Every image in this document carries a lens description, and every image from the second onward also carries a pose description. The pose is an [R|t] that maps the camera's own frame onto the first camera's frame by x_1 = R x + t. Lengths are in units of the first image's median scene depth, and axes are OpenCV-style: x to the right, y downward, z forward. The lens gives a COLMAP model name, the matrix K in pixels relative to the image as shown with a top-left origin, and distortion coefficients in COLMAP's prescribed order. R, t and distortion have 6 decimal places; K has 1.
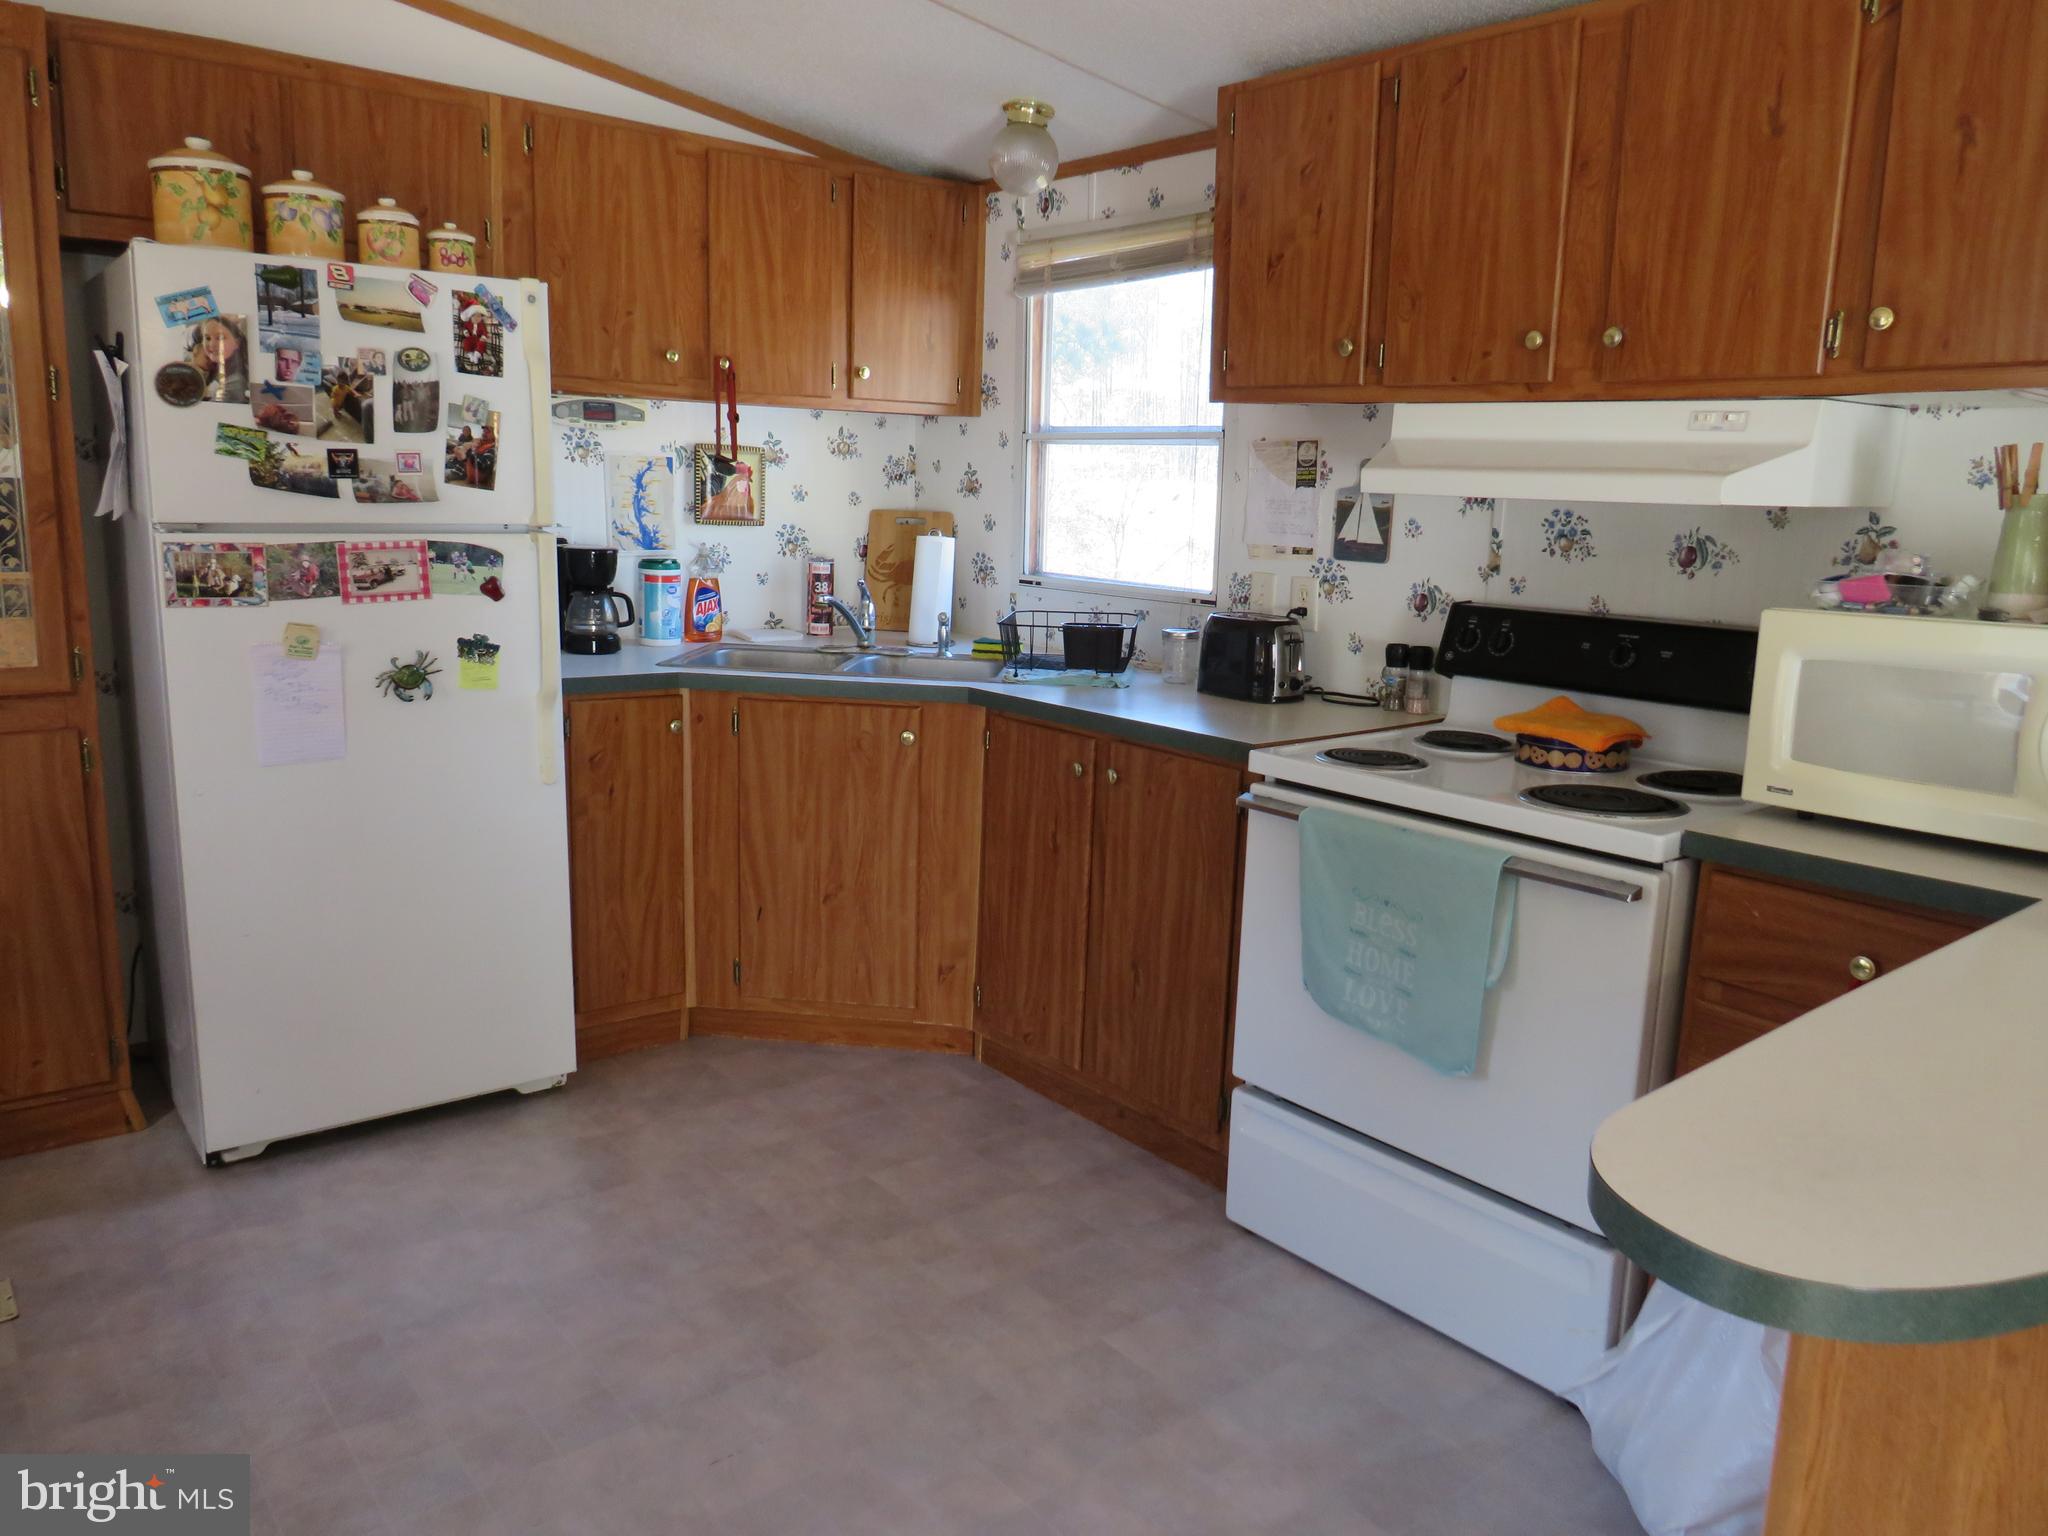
lens RADIAL K [[1462.3, 0, 1012.5], [0, 1462.3, 767.9], [0, 0, 1]] dist [-0.008527, -0.009709]
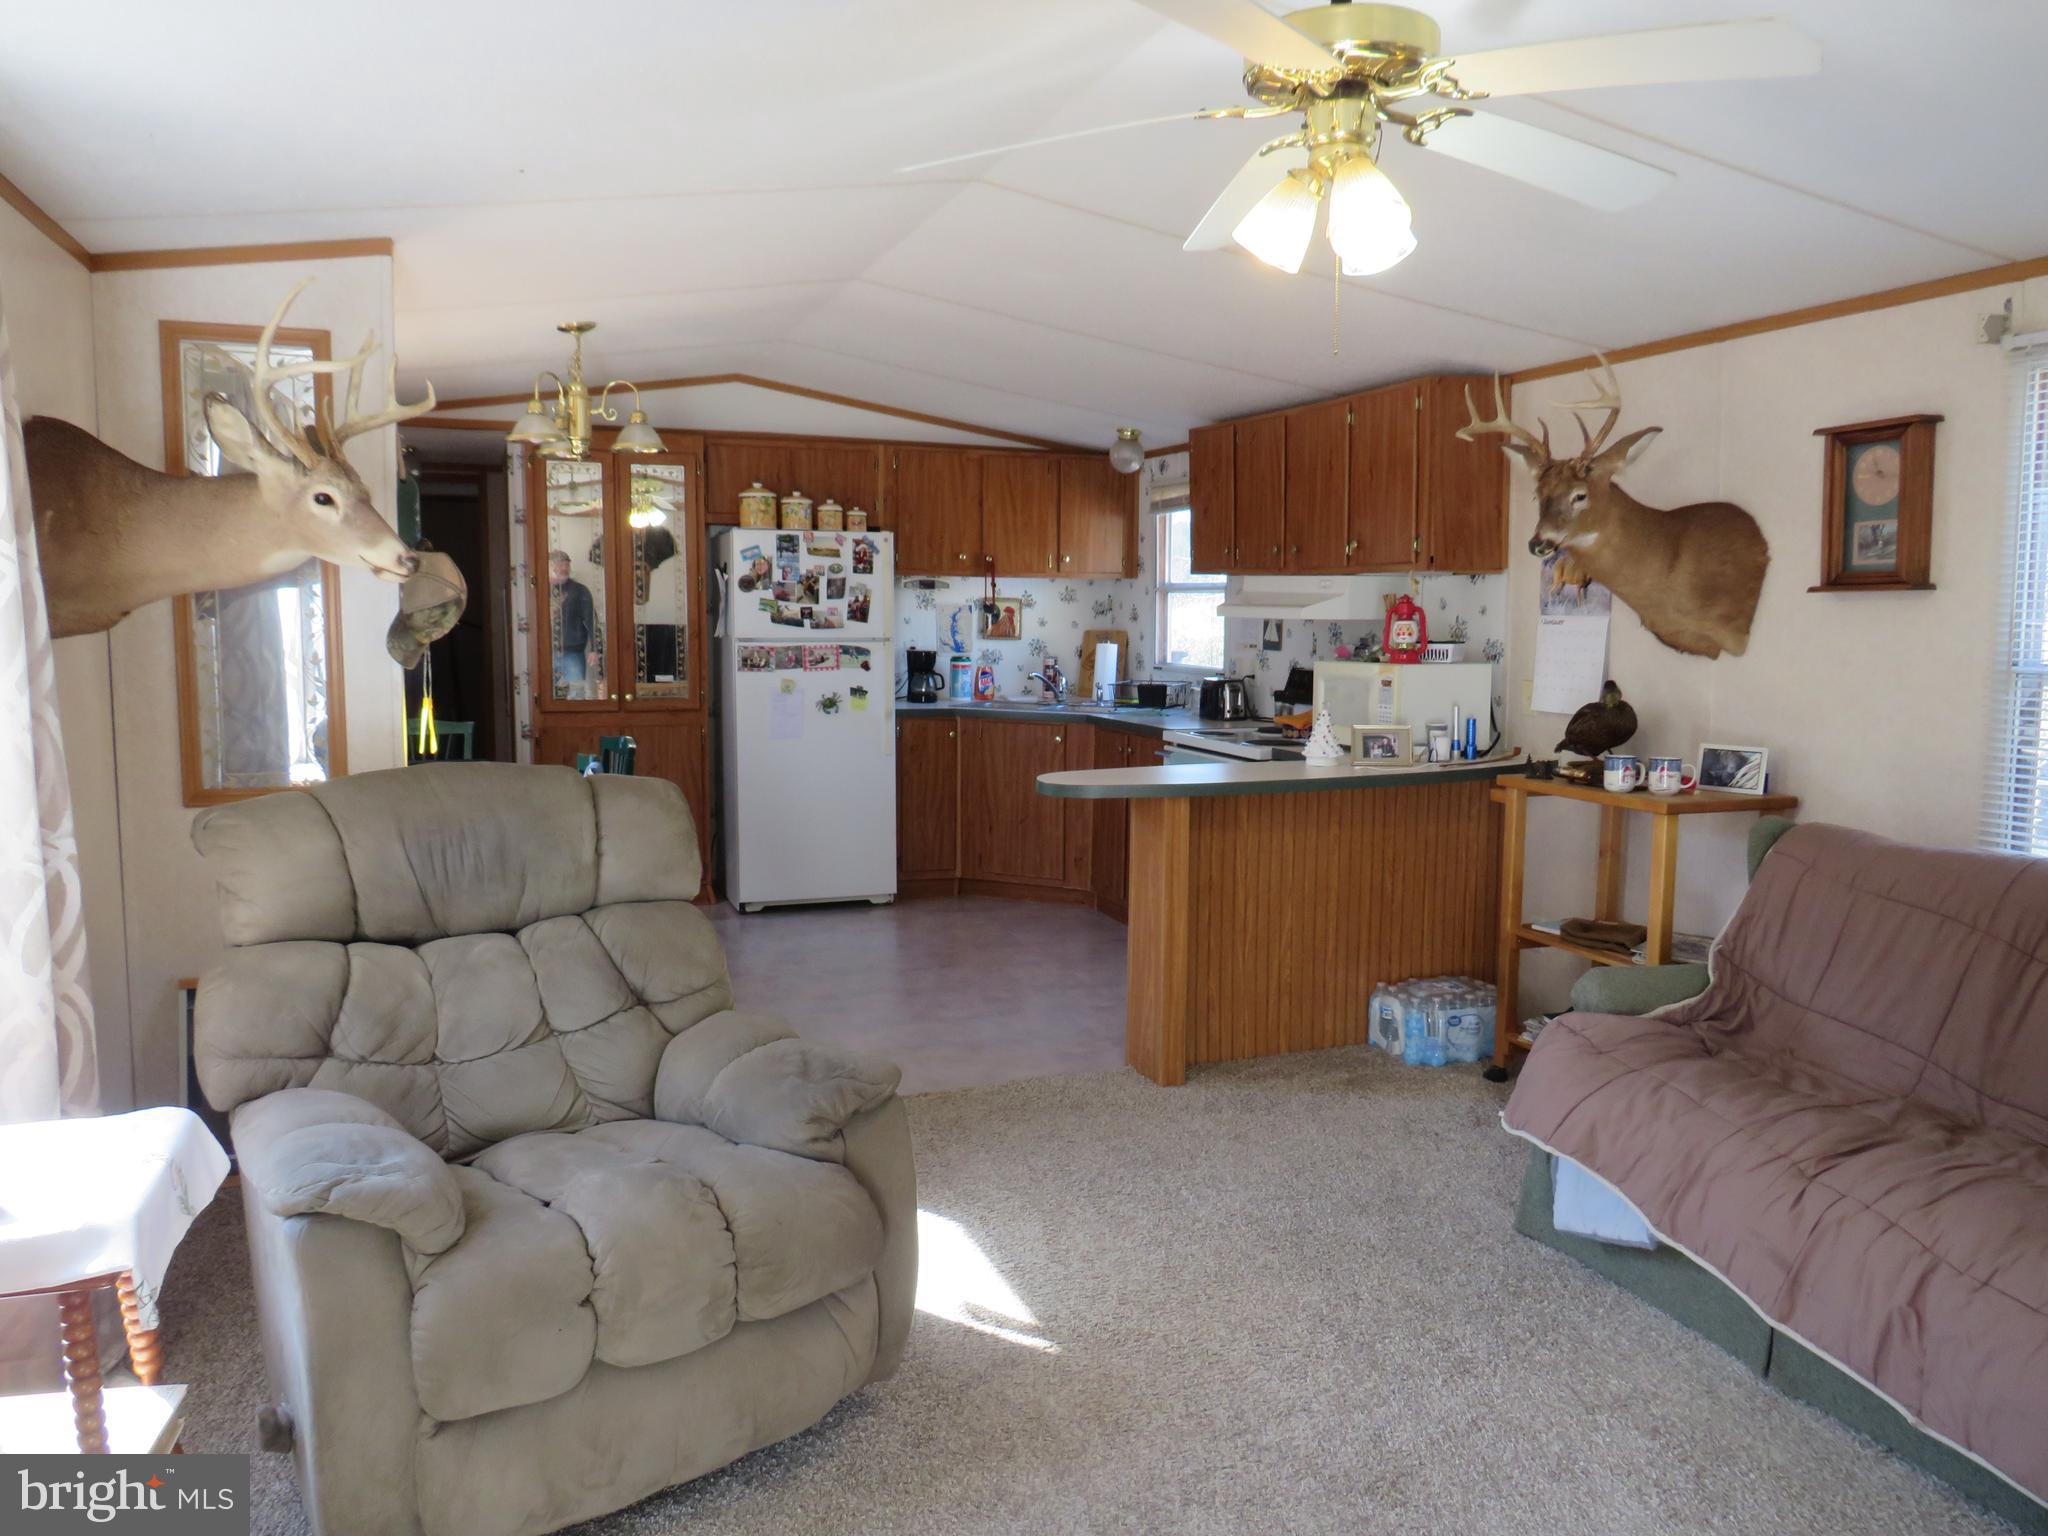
lens RADIAL K [[1462.3, 0, 1036.7], [0, 1462.3, 781.2], [0, 0, 1]] dist [-0.008527, -0.009709]
pose [[0.952989, 0.013182, -0.302720, 0.516330], [-0.036903, 0.996665, -0.072775, 0.185584], [0.300751, 0.080525, 0.950297, -0.935800]]
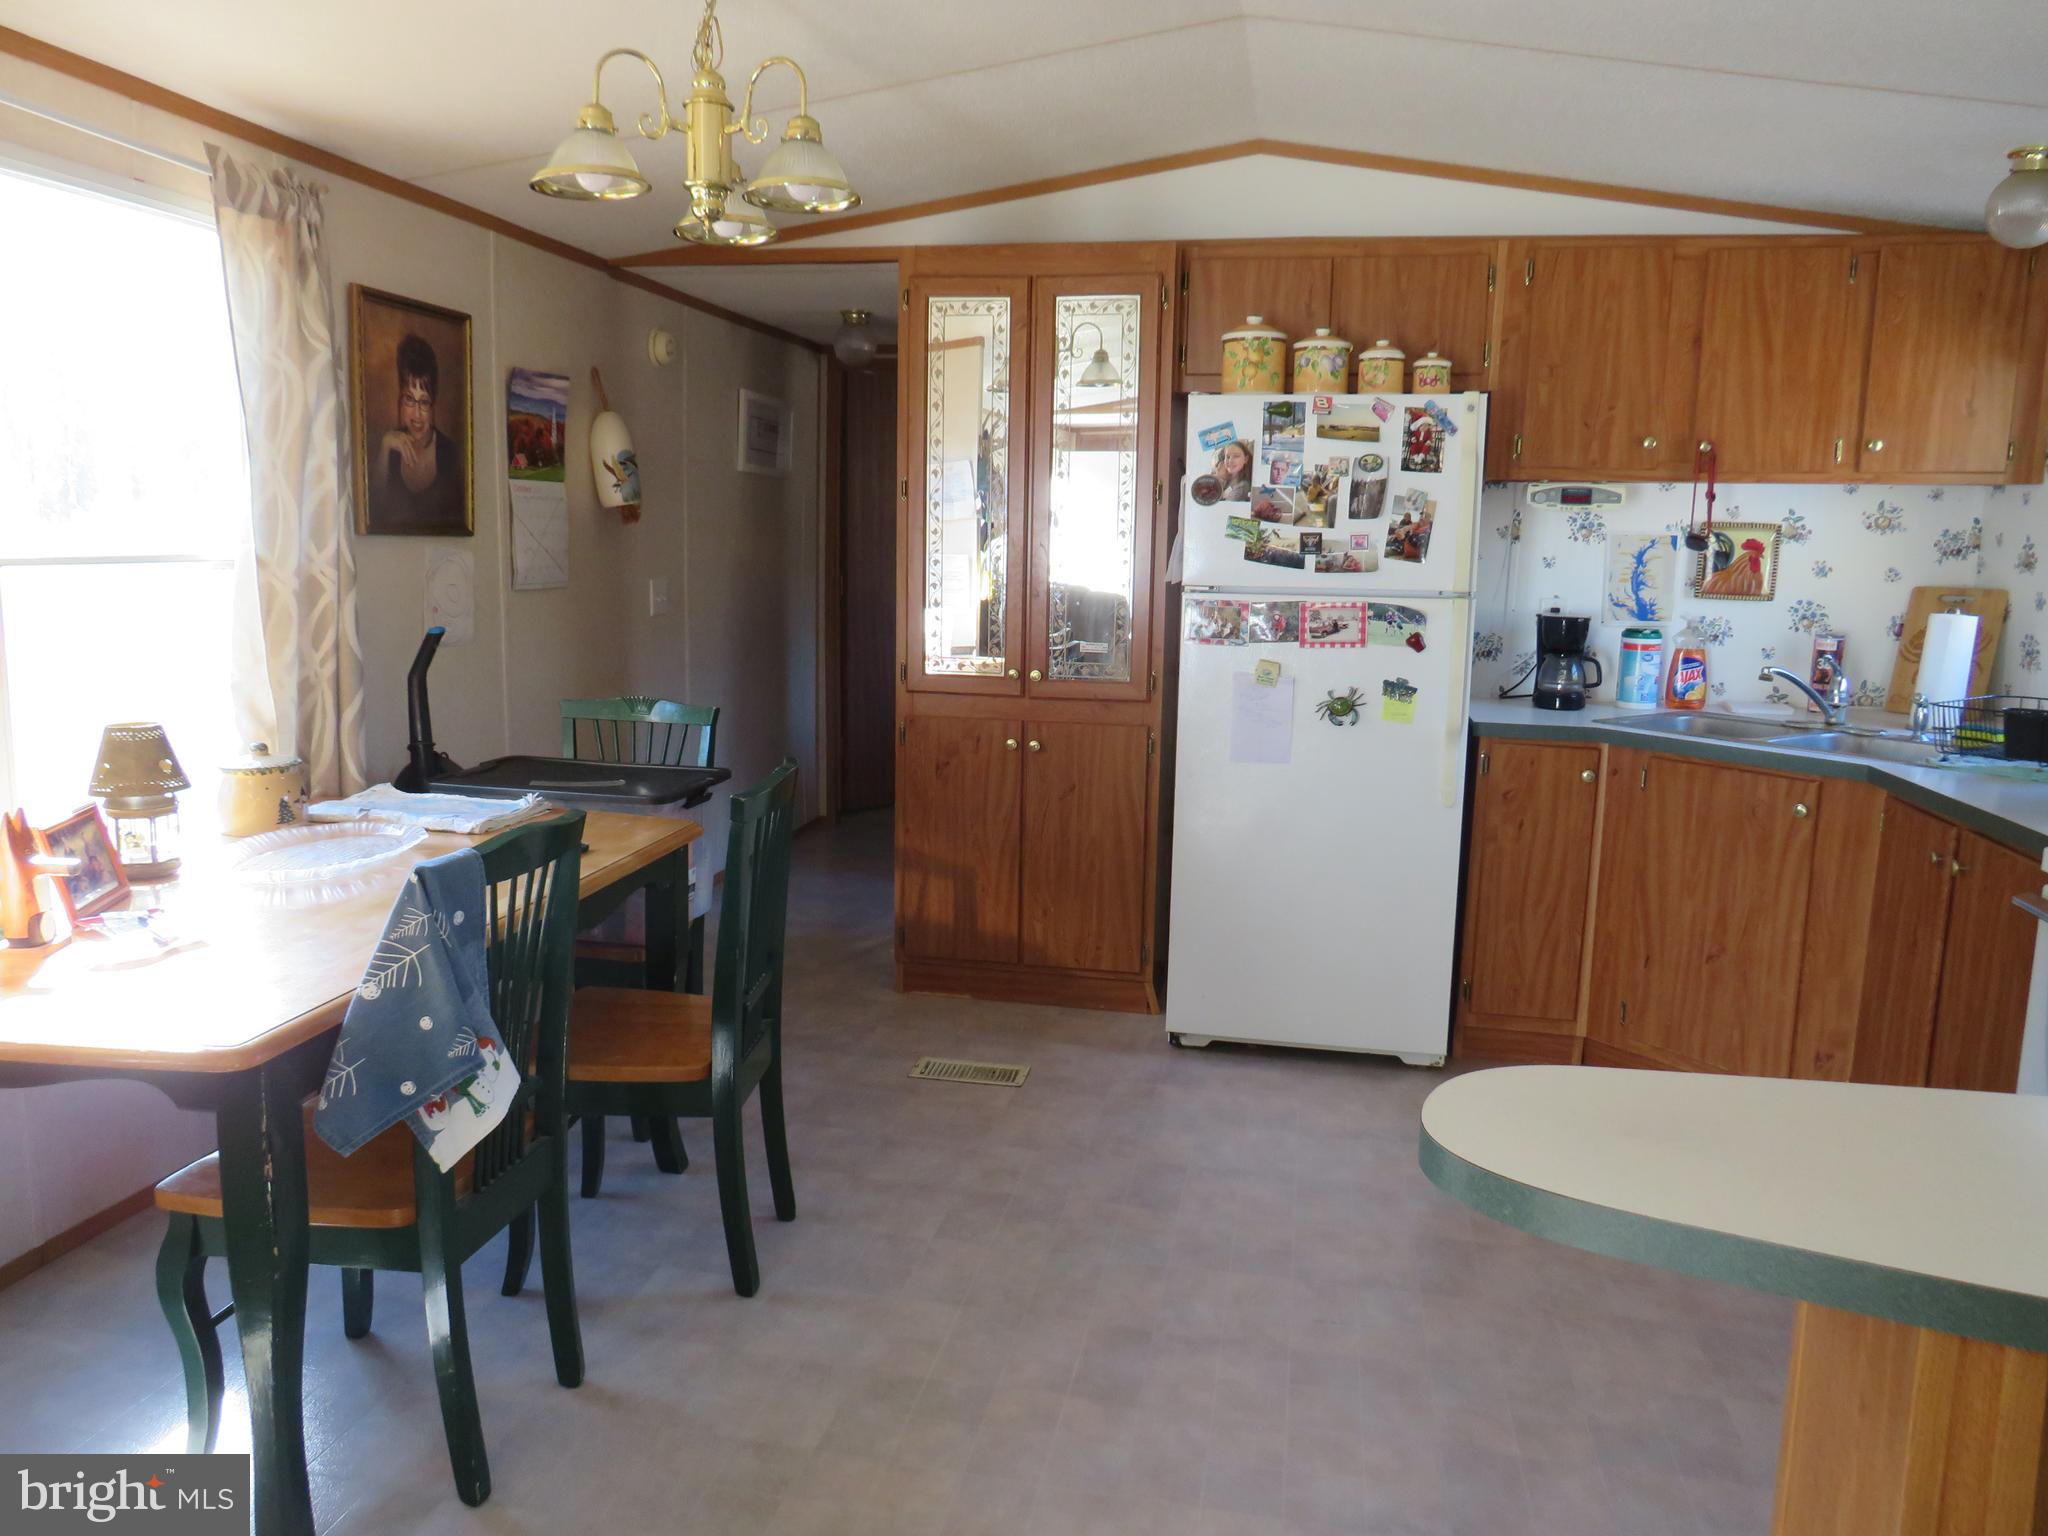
lens RADIAL K [[1462.3, 0, 1033.0], [0, 1462.3, 769.6], [0, 0, 1]] dist [-0.008527, -0.009709]
pose [[0.648894, 0.099567, -0.754336, 0.333066], [-0.142423, 0.989773, 0.008129, 0.017728], [0.747431, 0.102160, 0.656438, -0.039378]]
